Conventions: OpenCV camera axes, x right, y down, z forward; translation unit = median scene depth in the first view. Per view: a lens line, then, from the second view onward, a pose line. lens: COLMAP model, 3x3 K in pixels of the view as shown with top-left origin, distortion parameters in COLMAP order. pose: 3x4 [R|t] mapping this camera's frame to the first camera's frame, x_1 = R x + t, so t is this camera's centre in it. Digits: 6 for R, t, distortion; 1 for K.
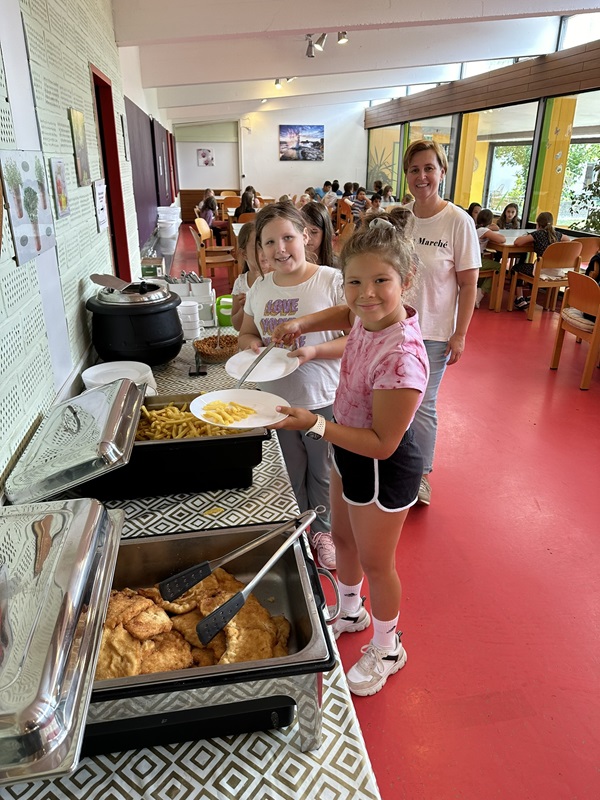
lens RADIAL K [[571.1, 0, 299.9], [0, 571.1, 399.3], [0, 0, 1]] dist [-0.001816, 0.000010]
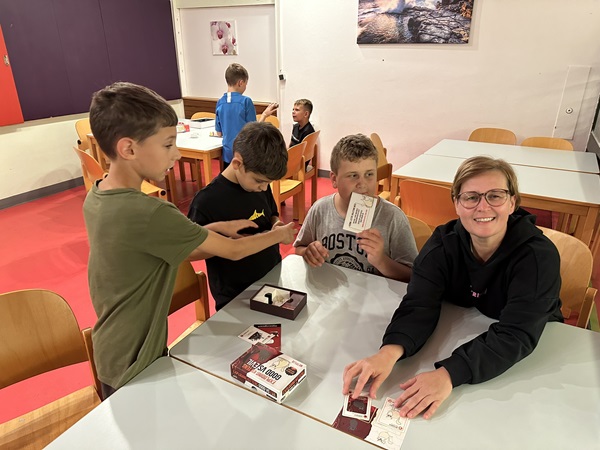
lens RADIAL K [[428.3, 0, 300.2], [0, 428.3, 225.0], [0, 0, 1]] dist [-0.001816, 0.000010]
pose [[0.788192, 0.236169, -0.568311, 0.143998], [-0.235600, 0.968884, 0.075877, -0.302995], [0.568547, 0.074089, 0.819308, 0.728284]]
